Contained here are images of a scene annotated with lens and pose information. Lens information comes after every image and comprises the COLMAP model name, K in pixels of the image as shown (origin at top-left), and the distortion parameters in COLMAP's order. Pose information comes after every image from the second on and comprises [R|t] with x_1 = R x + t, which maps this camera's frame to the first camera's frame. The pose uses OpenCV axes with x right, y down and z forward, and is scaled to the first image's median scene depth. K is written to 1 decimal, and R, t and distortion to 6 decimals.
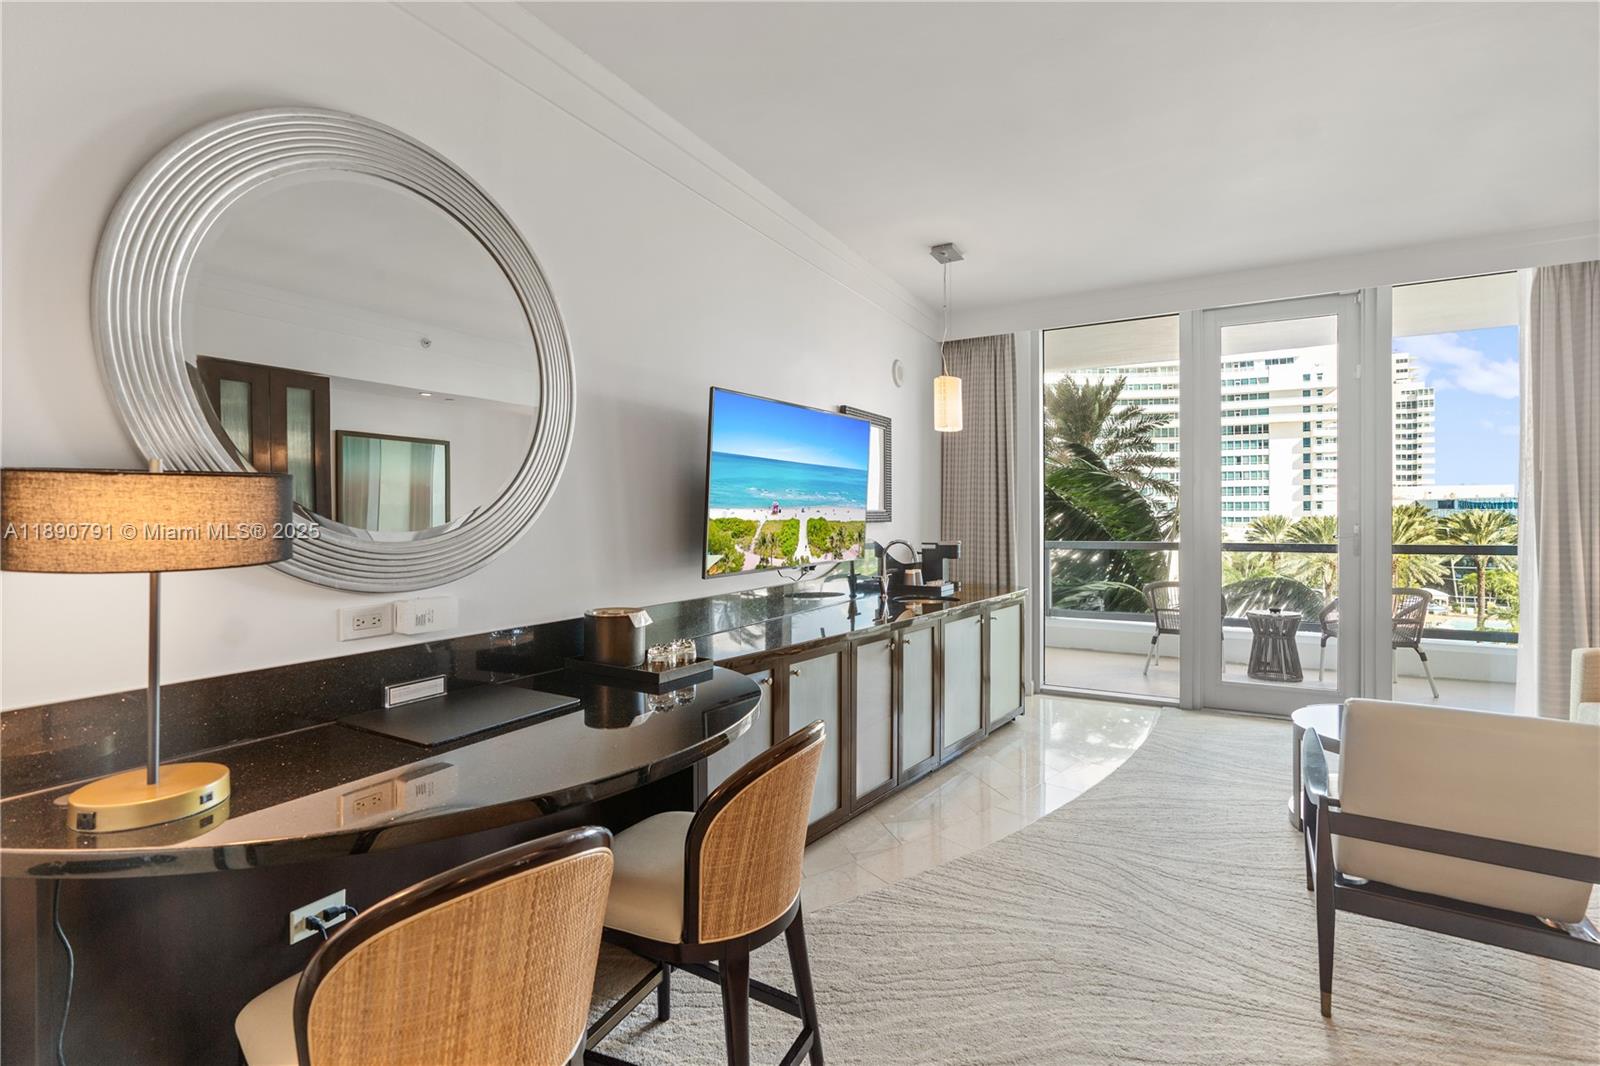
lens RADIAL K [[728.7, 0, 798.6], [0, 728.7, 517.2], [0, 0, 1]] dist [-0.002970, 0.000451]
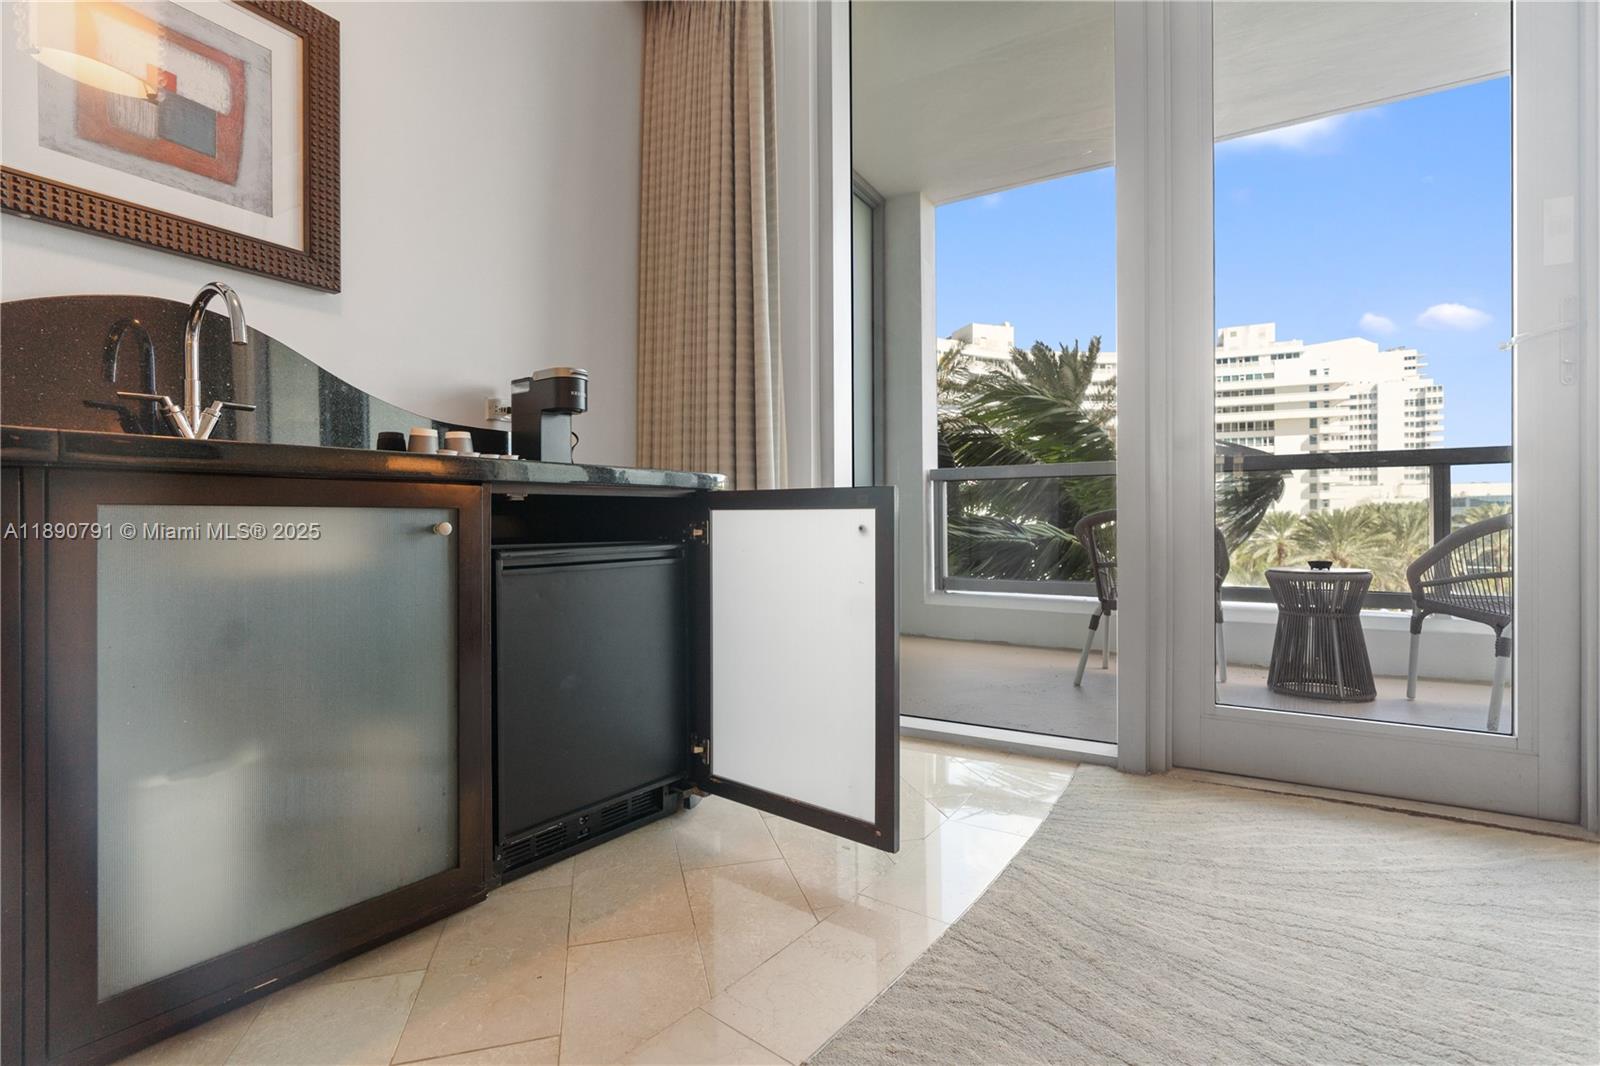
lens RADIAL K [[732.2, 0, 800.4], [0, 732.2, 518.0], [0, 0, 1]] dist [-0.000722, 0.000005]
pose [[1.000000, 0.000097, -0.000075, 0.338990], [-0.000097, 0.999999, -0.001249, 0.115596], [0.000075, 0.001249, 0.999999, 0.573049]]
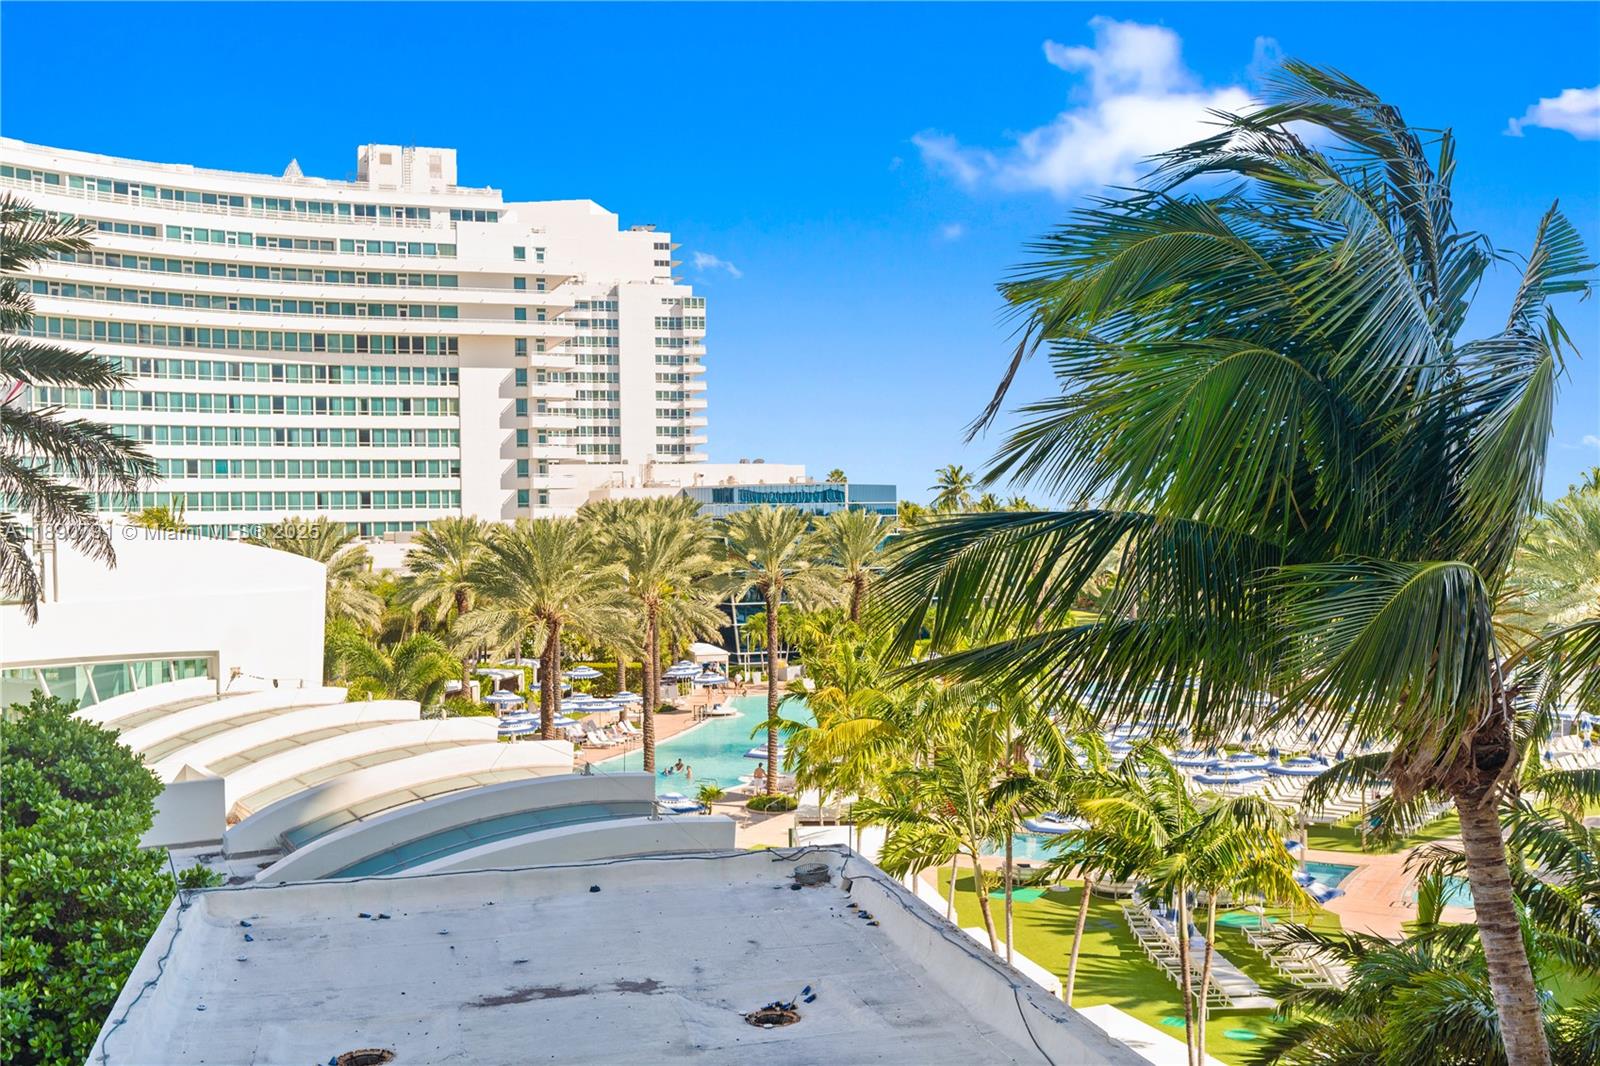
lens RADIAL K [[1587.2, 0, 800.0], [0, 1587.2, 533.0], [0, 0, 1]] dist [0.031030, -0.017061]
pose [[0.713500, -0.017993, 0.700424, 1.073892], [0.014137, 0.999836, 0.011282, -0.022006], [-0.700513, 0.001852, 0.713638, 1.222953]]
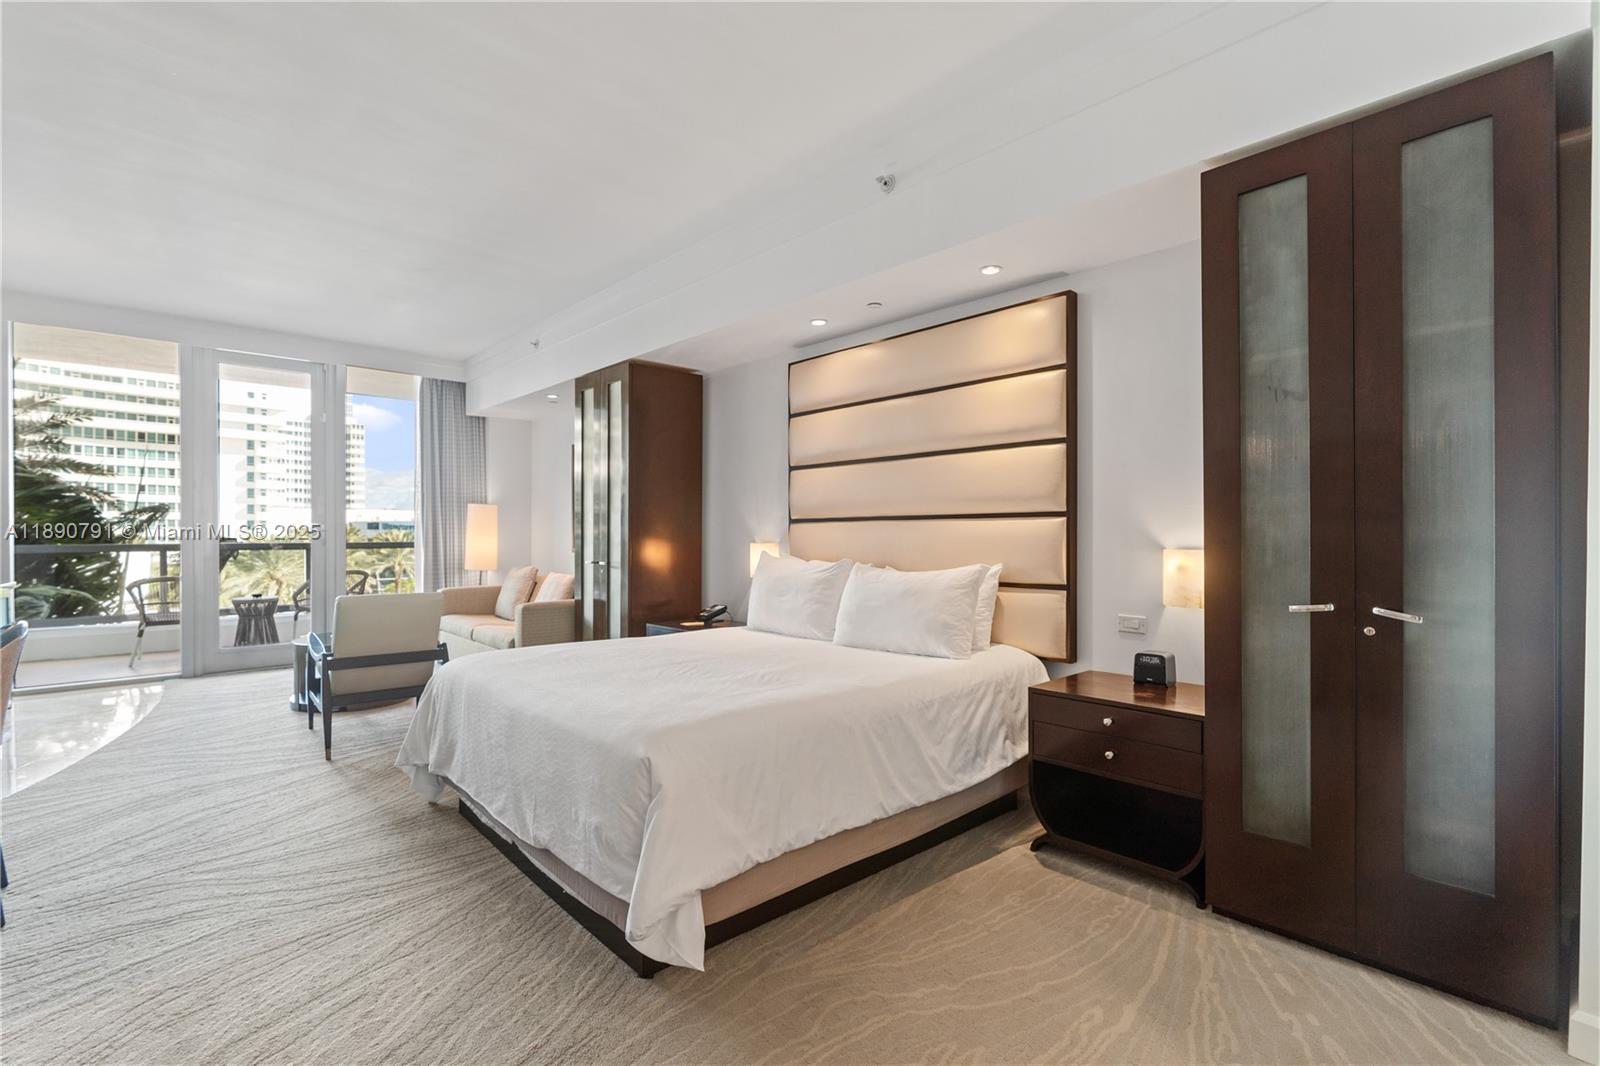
lens RADIAL K [[726.8, 0, 800.0], [0, 726.8, 533.0], [0, 0, 1]] dist [0.000092, 0.001173]
pose [[0.307099, 0.004487, 0.951667, -0.292486], [0.001356, 0.999986, -0.005152, 0.034874], [-0.951677, 0.002873, 0.307089, -0.316452]]
